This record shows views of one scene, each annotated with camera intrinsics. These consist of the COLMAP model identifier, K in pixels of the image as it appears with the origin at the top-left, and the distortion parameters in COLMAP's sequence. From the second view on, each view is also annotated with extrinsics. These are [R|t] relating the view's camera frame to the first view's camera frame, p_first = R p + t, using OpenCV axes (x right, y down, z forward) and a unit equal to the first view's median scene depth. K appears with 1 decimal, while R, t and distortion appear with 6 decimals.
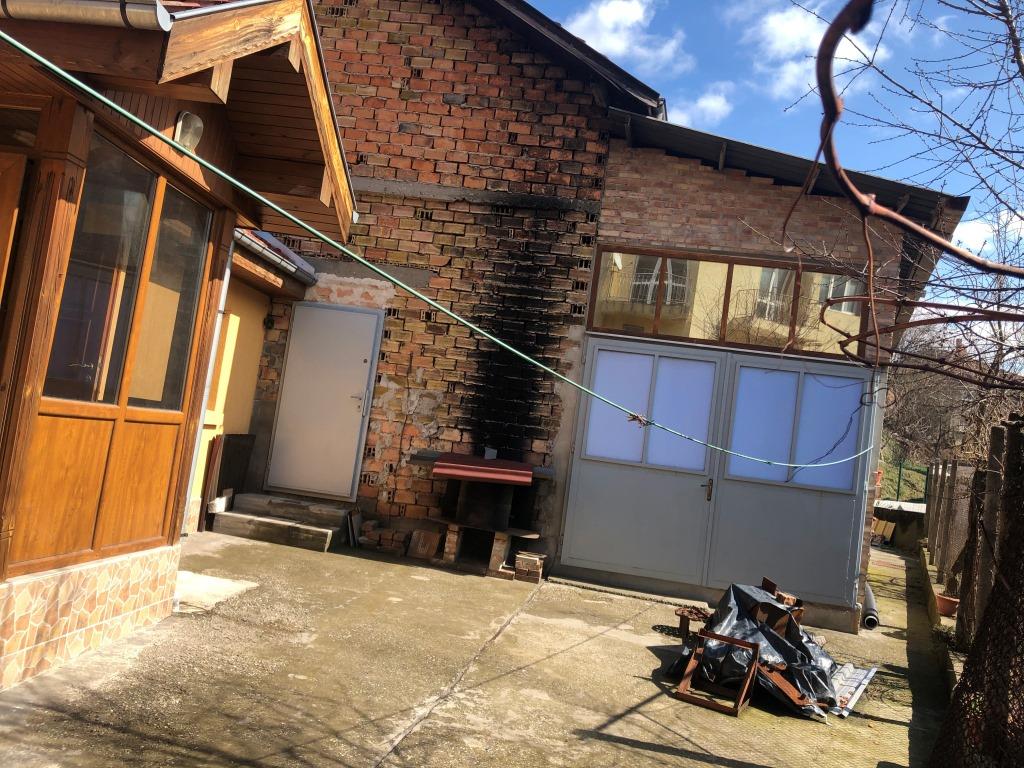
lens RADIAL K [[846.3, 0, 513.3], [0, 846.3, 388.2], [0, 0, 1]] dist [0.015133, 0.006075]
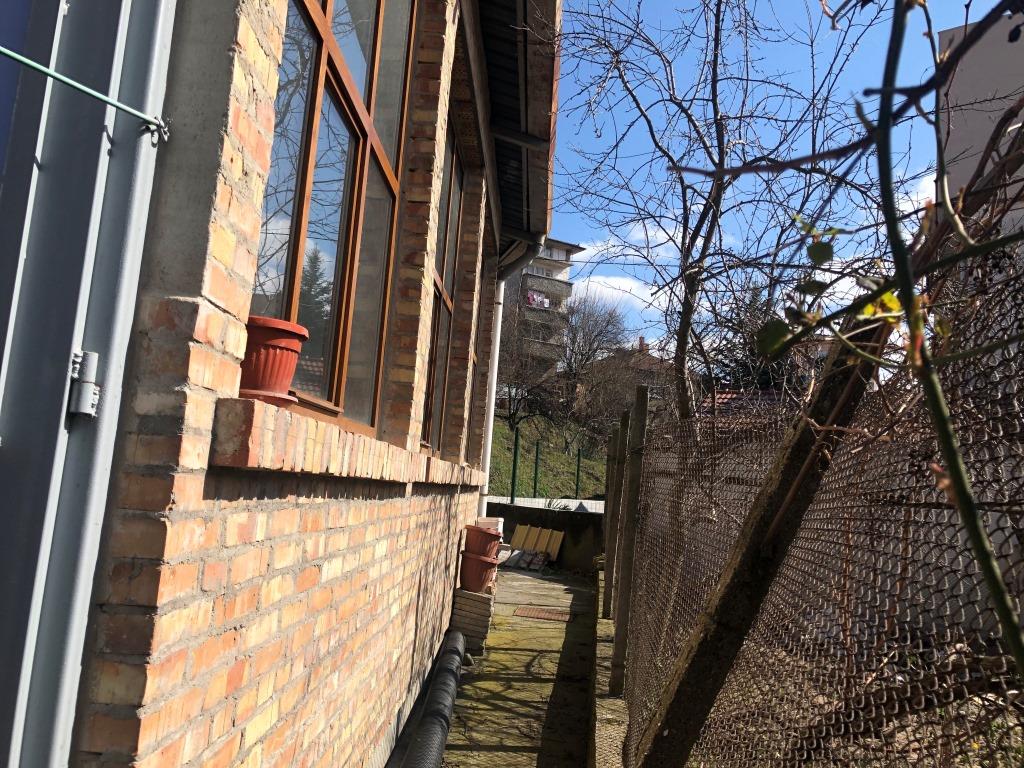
lens RADIAL K [[846.3, 0, 511.1], [0, 846.3, 383.9], [0, 0, 1]] dist [0.015133, 0.006075]
pose [[0.946249, -0.018531, 0.322908, 0.088078], [0.025924, 0.999491, -0.018609, 0.024259], [-0.322399, 0.025980, 0.946247, 0.170495]]
